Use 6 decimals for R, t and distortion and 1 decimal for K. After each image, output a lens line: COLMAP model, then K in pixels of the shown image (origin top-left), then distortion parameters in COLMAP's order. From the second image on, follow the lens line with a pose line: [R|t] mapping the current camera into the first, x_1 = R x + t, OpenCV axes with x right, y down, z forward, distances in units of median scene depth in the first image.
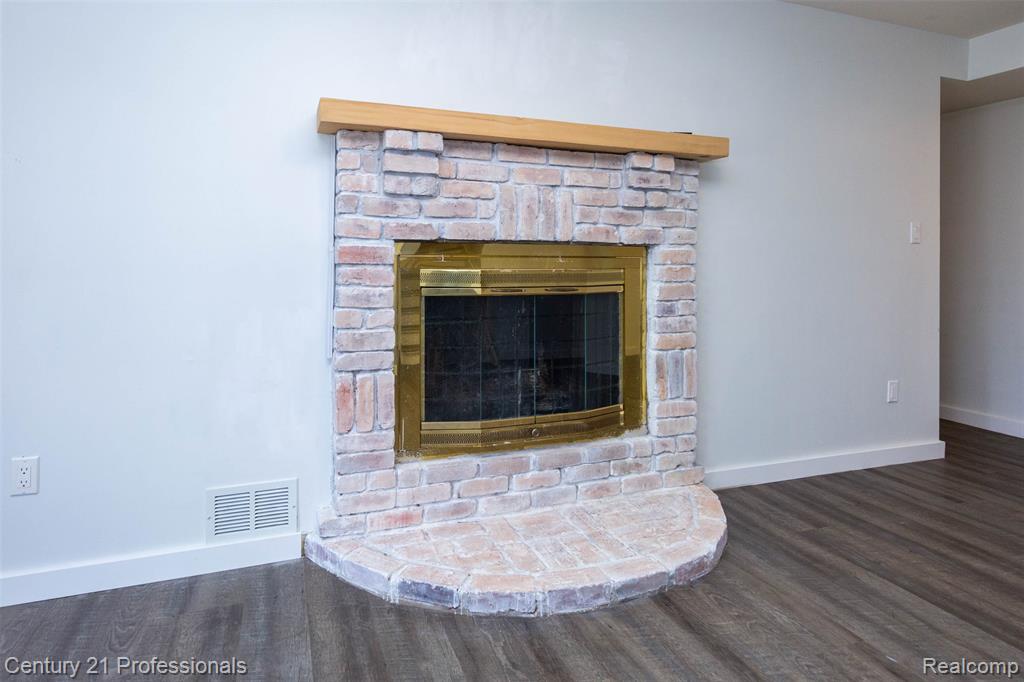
lens RADIAL K [[581.8, 0, 495.6], [0, 581.8, 262.9], [0, 0, 1]] dist [0.003200, 0.001321]
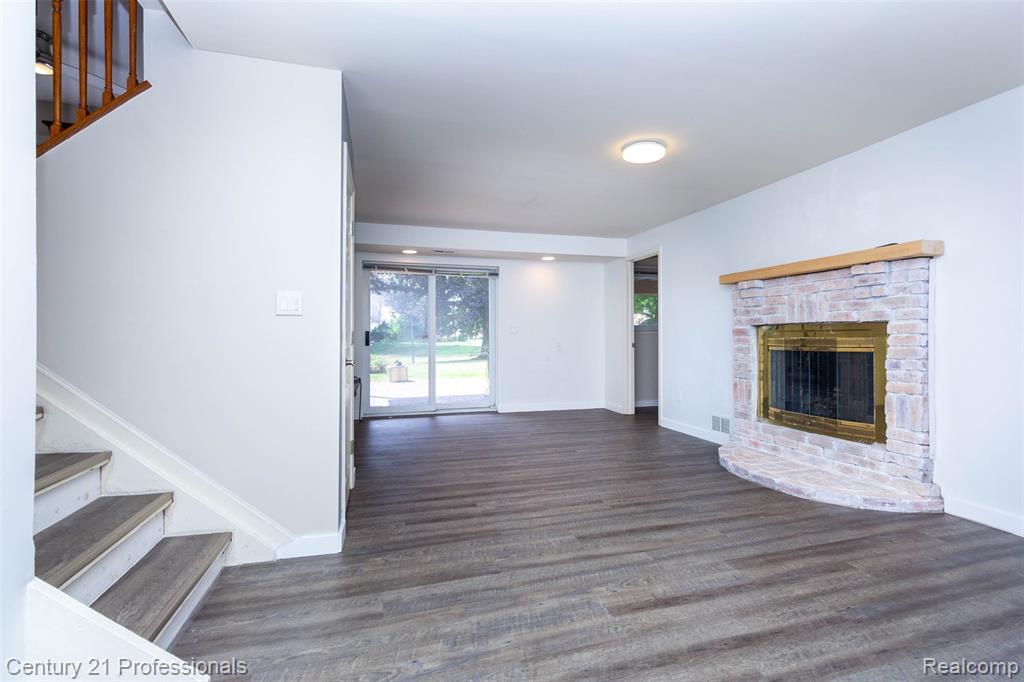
lens RADIAL K [[478.7, 0, 516.8], [0, 478.7, 343.1], [0, 0, 1]] dist [0.001082, 0.000143]
pose [[-0.052712, 0.007312, -0.998583, 1.643710], [-0.001306, 0.999972, 0.007391, 0.018988], [0.998609, 0.001694, -0.052701, 0.129579]]
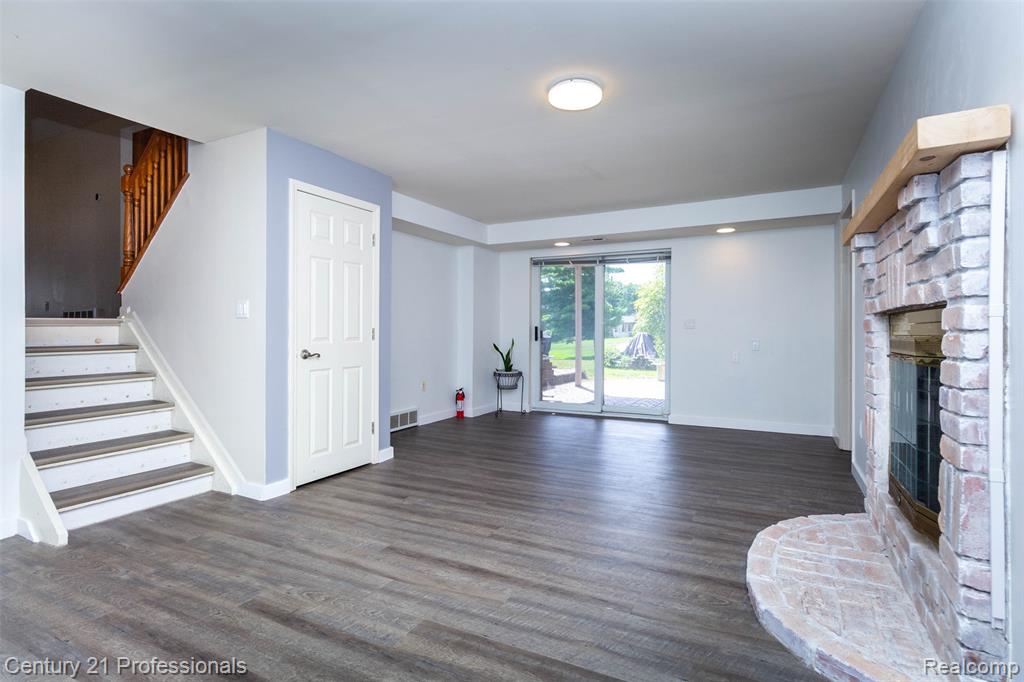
lens RADIAL K [[513.6, 0, 513.8], [0, 513.6, 333.0], [0, 0, 1]] dist [0.002068, 0.000052]
pose [[-0.732164, -0.000811, -0.681128, 1.125688], [-0.002310, 0.999996, 0.001293, 0.007241], [0.681125, 0.002520, -0.732163, 1.165772]]
